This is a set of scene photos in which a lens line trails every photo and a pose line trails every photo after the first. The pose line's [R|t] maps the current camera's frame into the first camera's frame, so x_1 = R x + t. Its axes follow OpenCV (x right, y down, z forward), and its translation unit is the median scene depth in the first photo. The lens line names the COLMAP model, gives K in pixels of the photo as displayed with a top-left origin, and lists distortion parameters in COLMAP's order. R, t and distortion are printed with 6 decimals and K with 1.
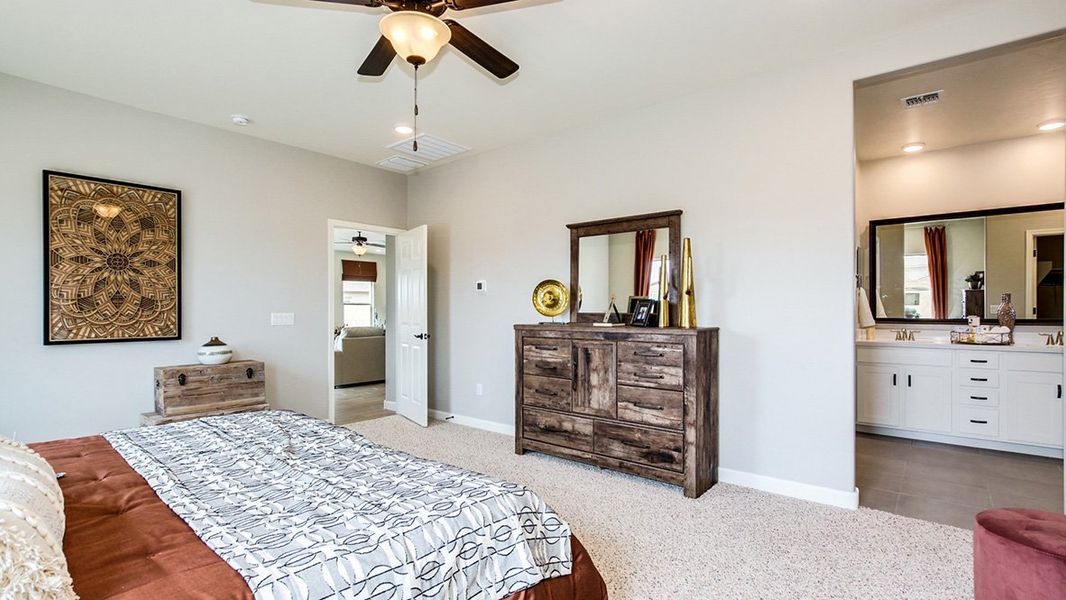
lens RADIAL K [[499.9, 0, 533.0], [0, 499.9, 300.0], [0, 0, 1]] dist [-0.012627, 0.000157]
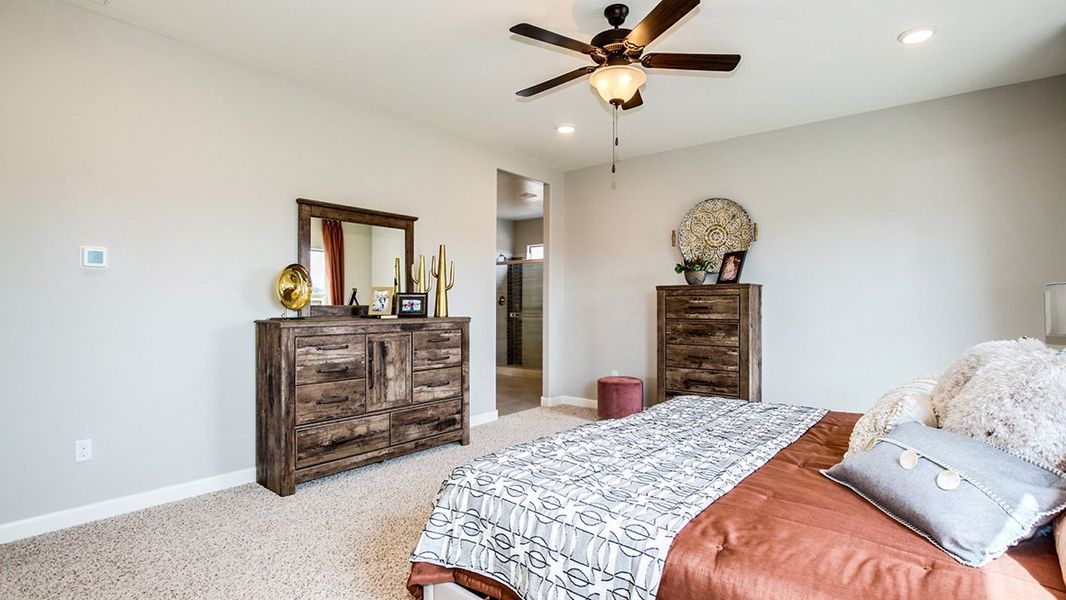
lens RADIAL K [[499.9, 0, 533.0], [0, 499.9, 300.0], [0, 0, 1]] dist [-0.012627, 0.000157]
pose [[0.002502, 0.010963, 0.999937, -0.874307], [-0.018296, 0.999773, -0.010916, 0.021417], [-0.999829, -0.018267, 0.002702, 0.719424]]
